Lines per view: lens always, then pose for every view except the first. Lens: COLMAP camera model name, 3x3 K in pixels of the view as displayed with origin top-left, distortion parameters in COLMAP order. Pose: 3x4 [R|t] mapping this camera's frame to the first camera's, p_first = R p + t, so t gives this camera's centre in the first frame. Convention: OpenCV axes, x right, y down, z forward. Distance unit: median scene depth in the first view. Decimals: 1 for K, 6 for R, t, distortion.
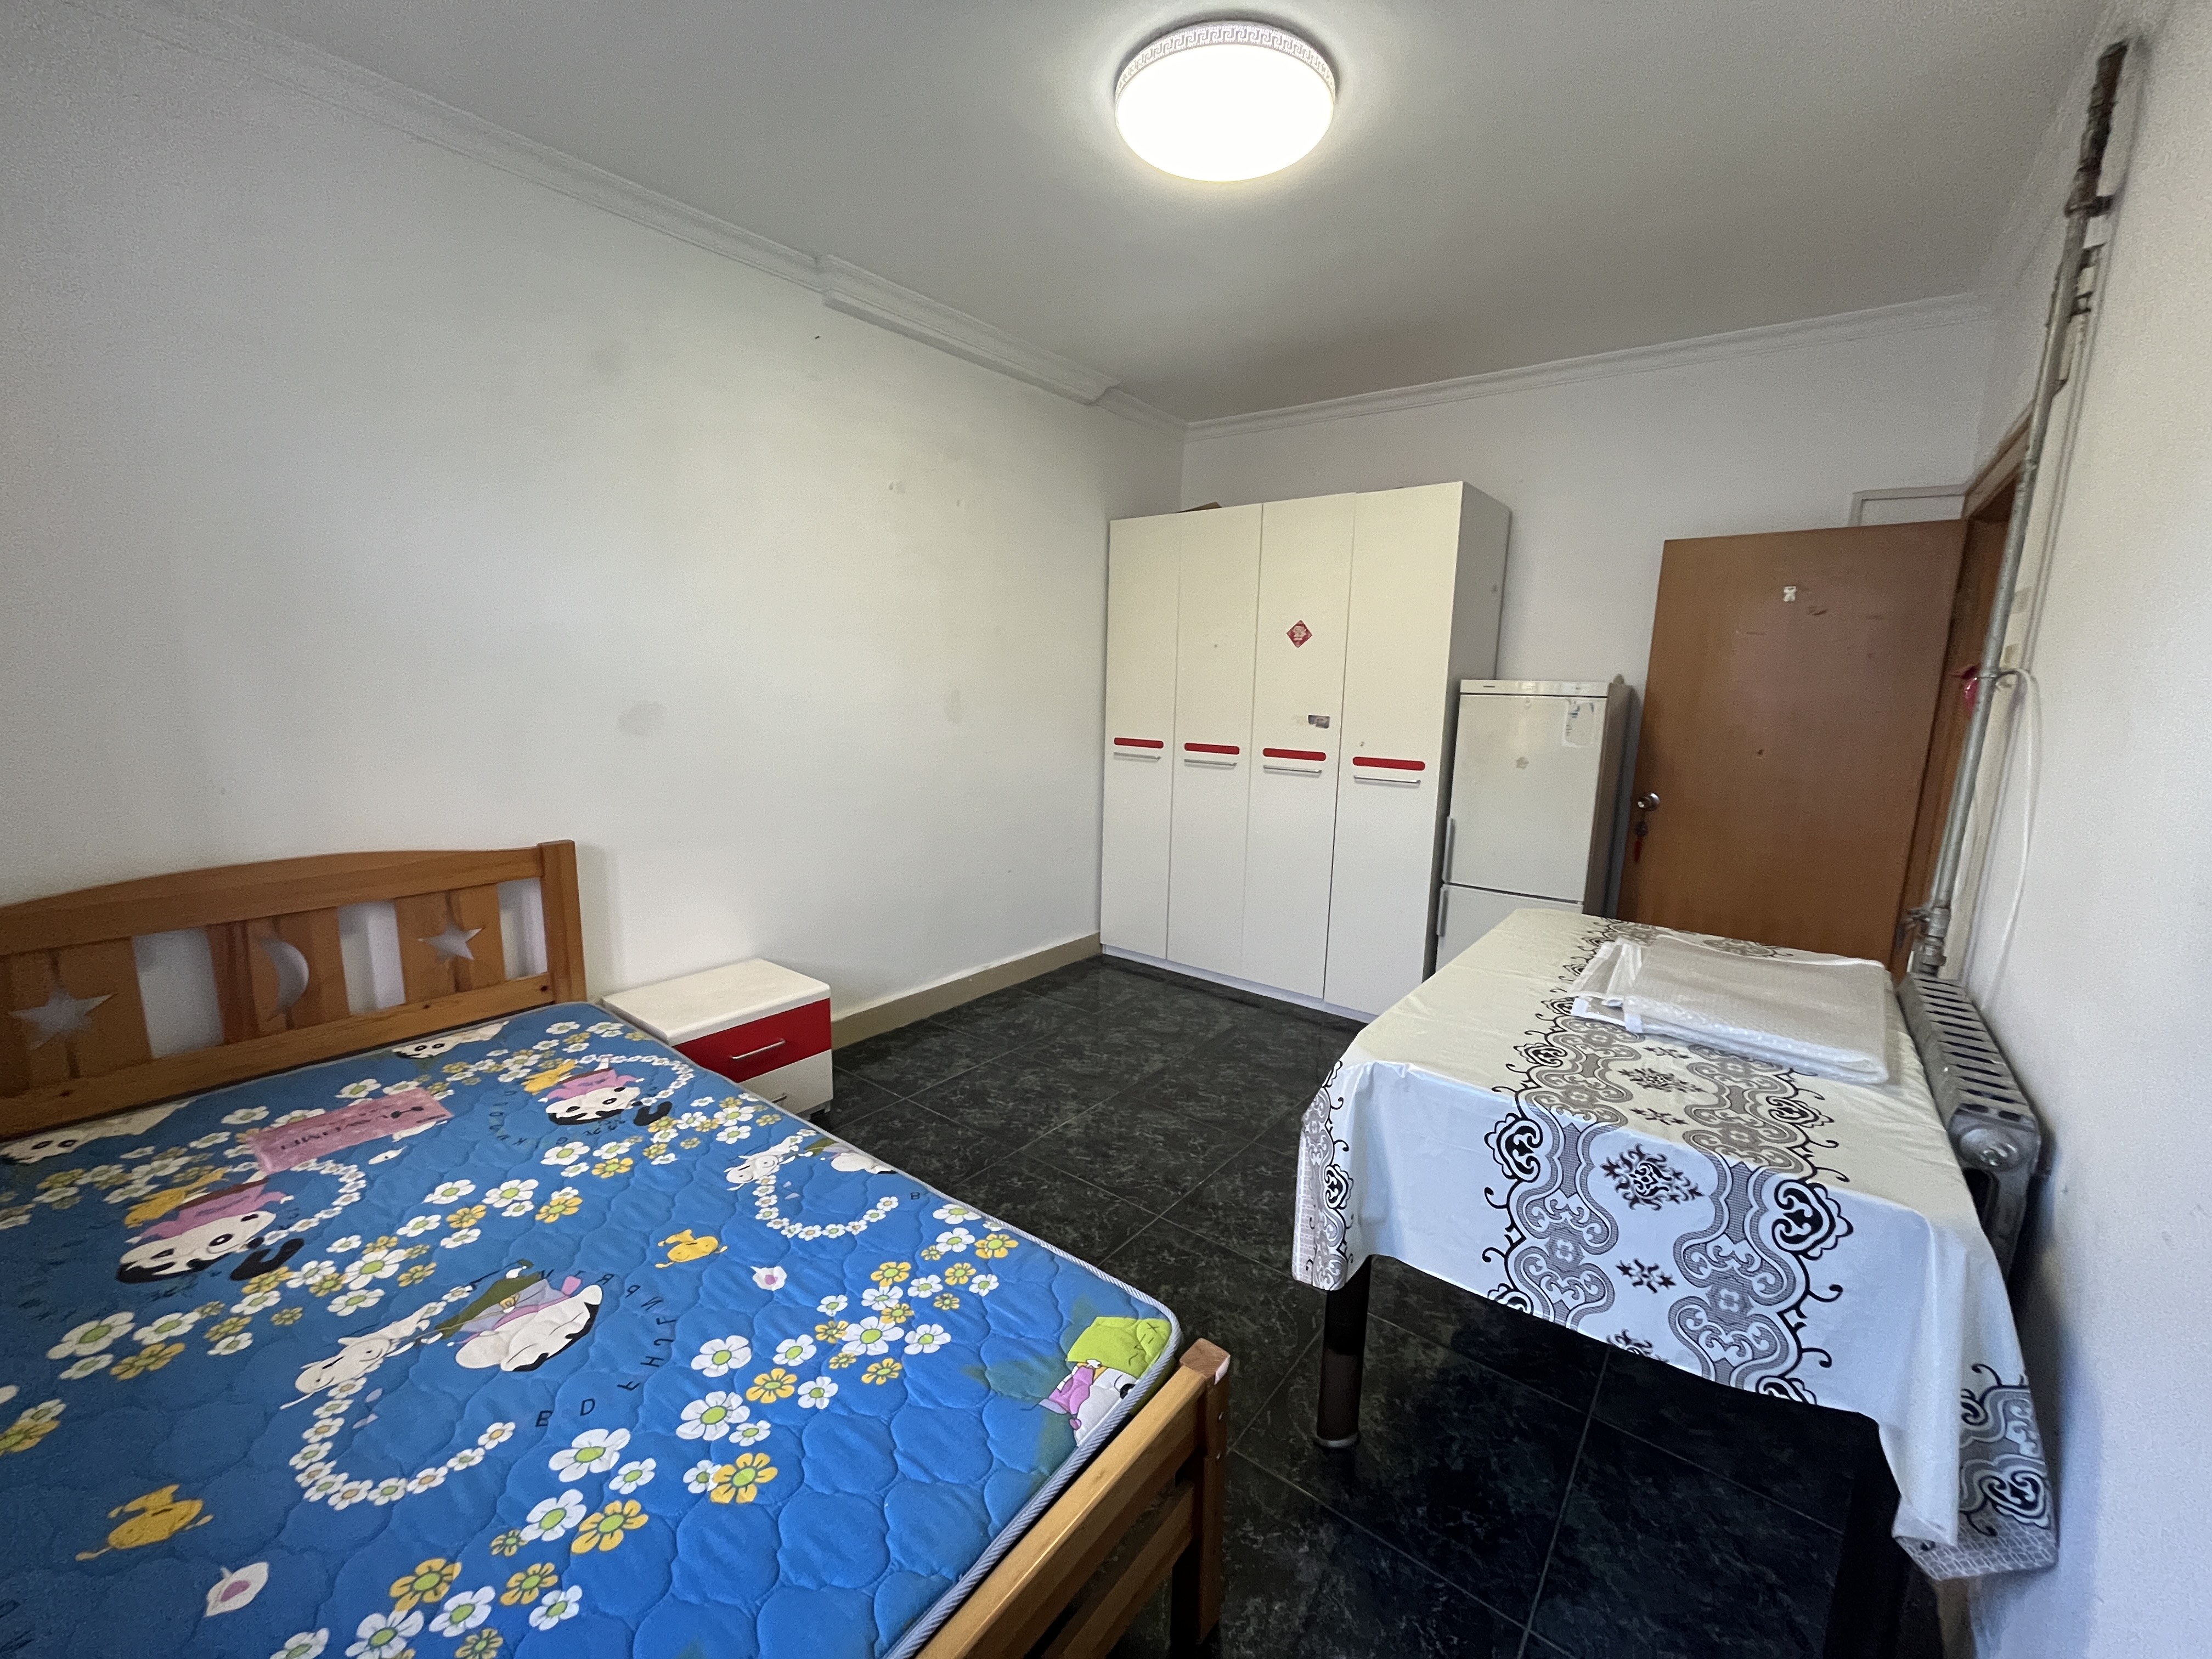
lens RADIAL K [[883.8, 0, 1105.5], [0, 883.8, 832.2], [0, 0, 1]] dist [-0.004664, -0.000113]
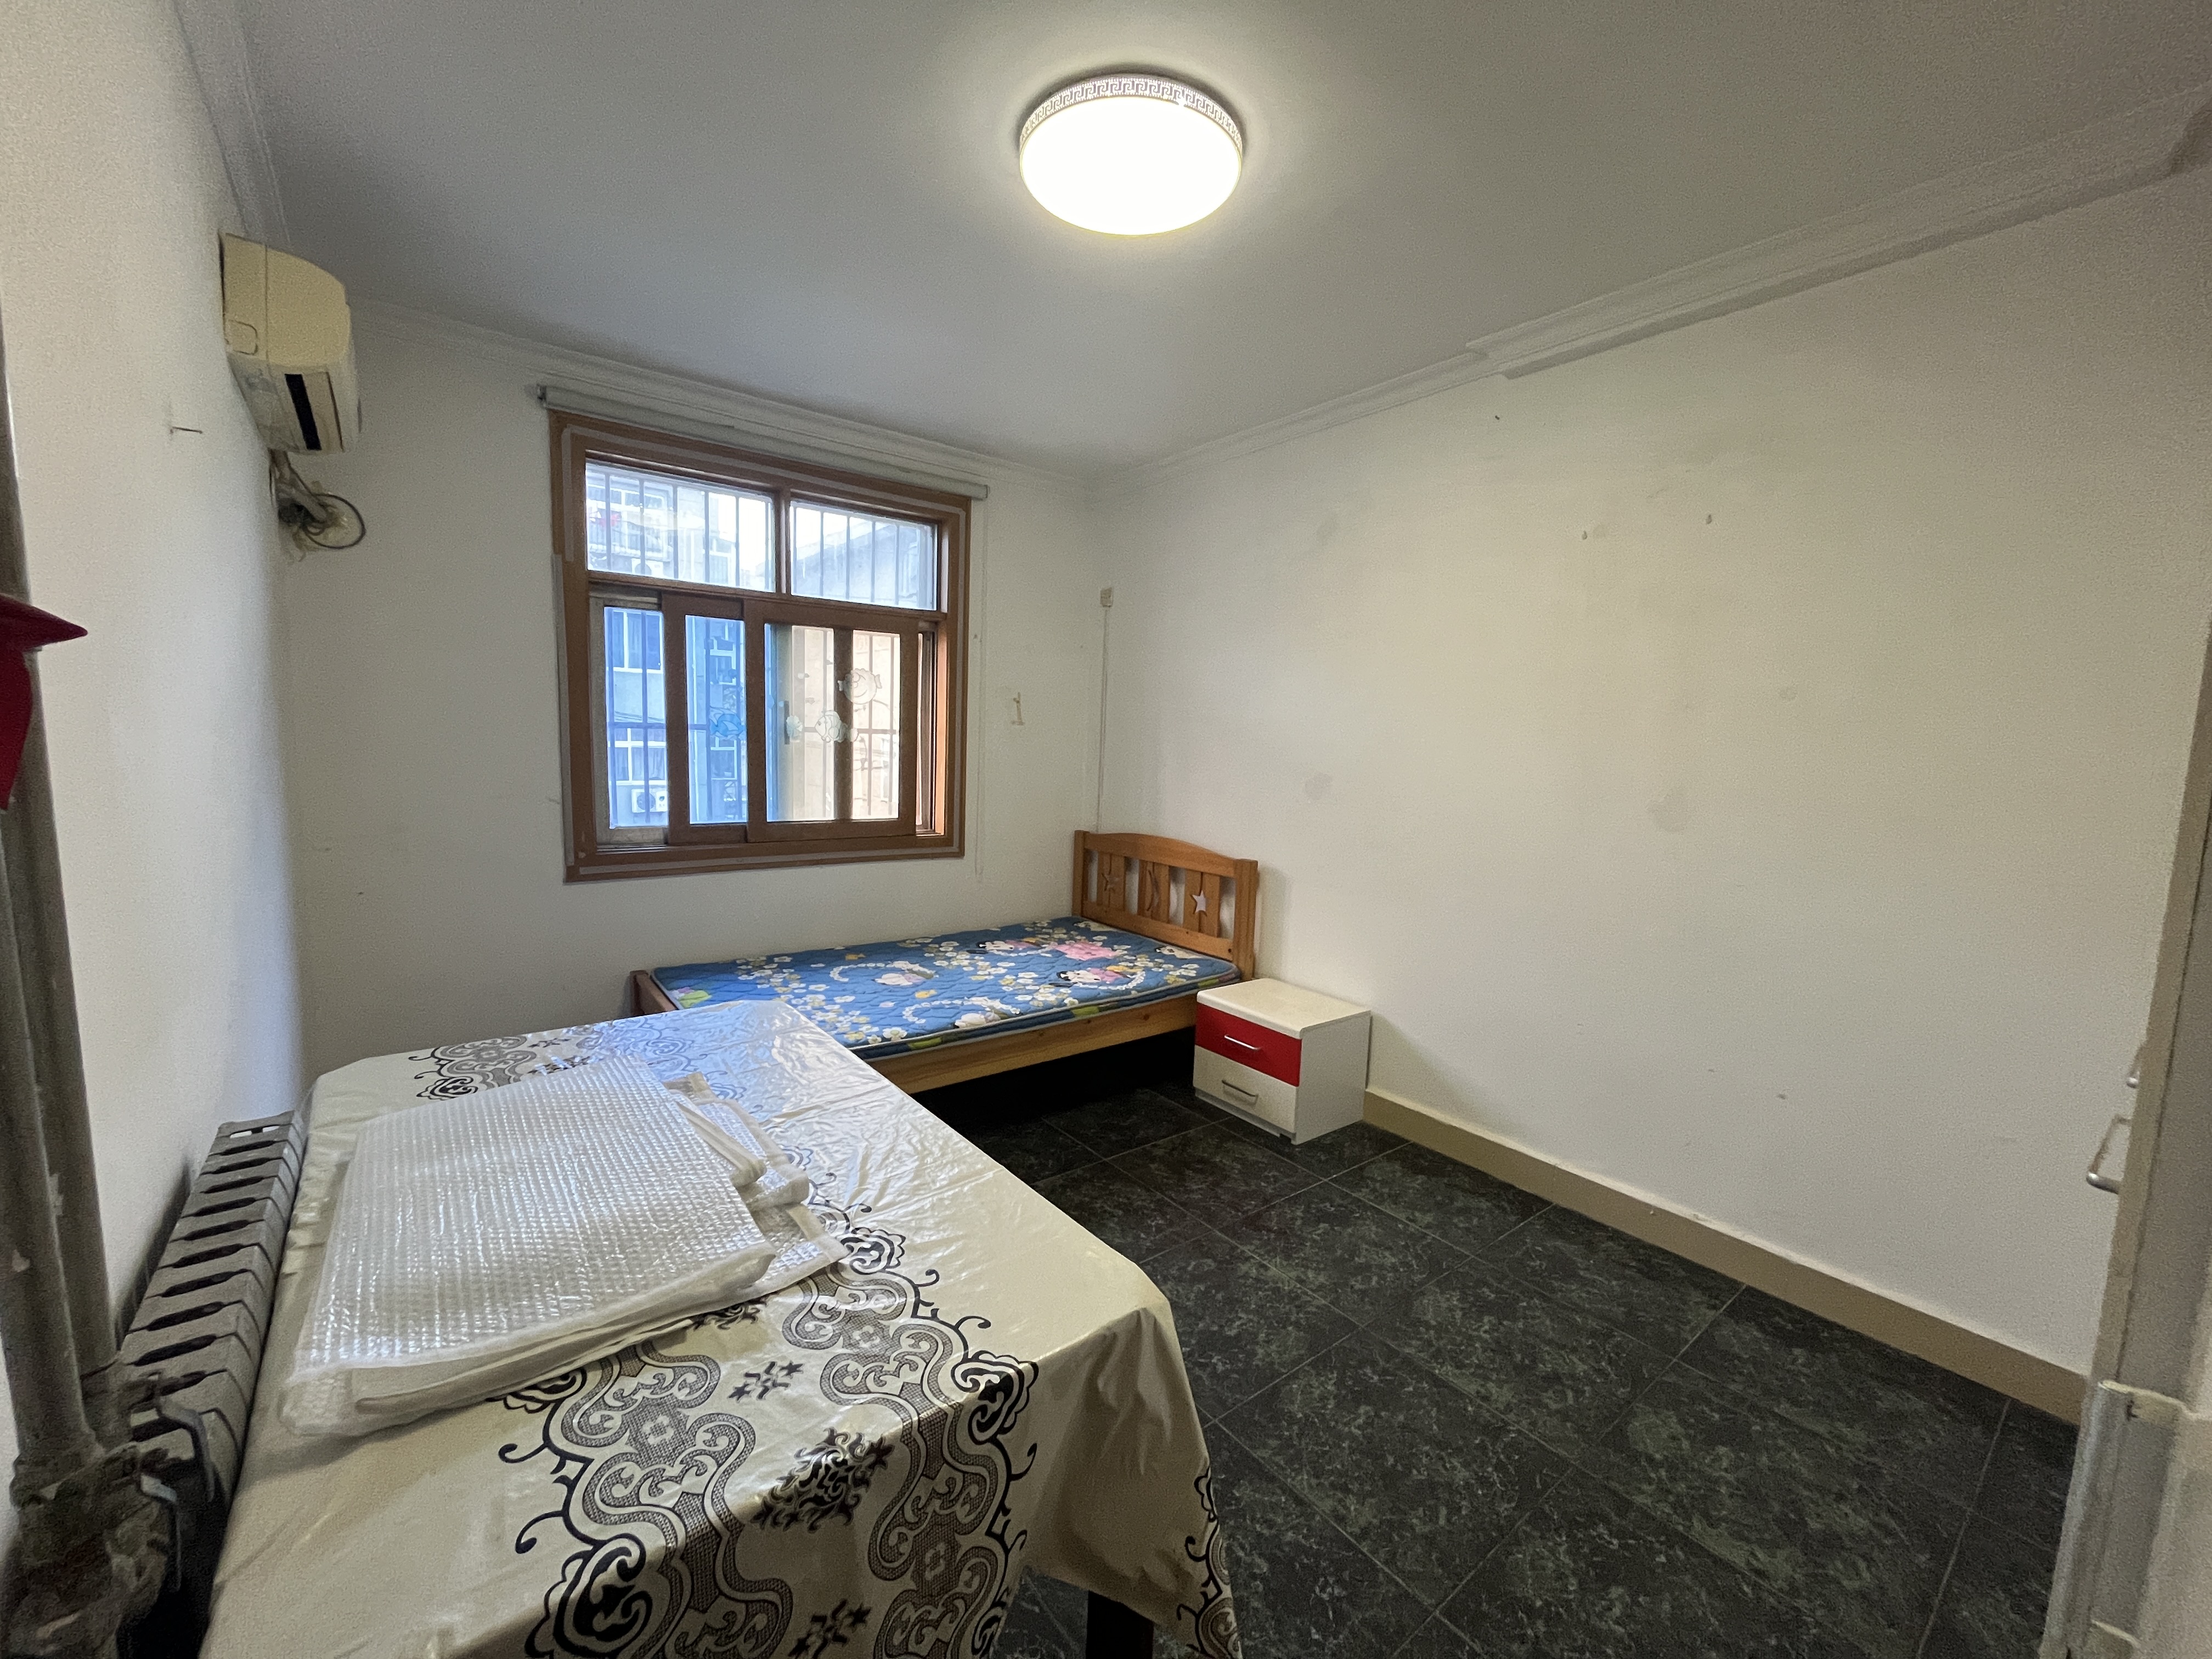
lens RADIAL K [[883.8, 0, 1104.7], [0, 883.8, 829.8], [0, 0, 1]] dist [-0.004664, -0.000113]
pose [[-0.242733, 0.072055, -0.967413, 1.395190], [-0.207221, 0.970369, 0.124269, -0.269990], [0.947702, 0.230633, -0.220609, 1.664824]]
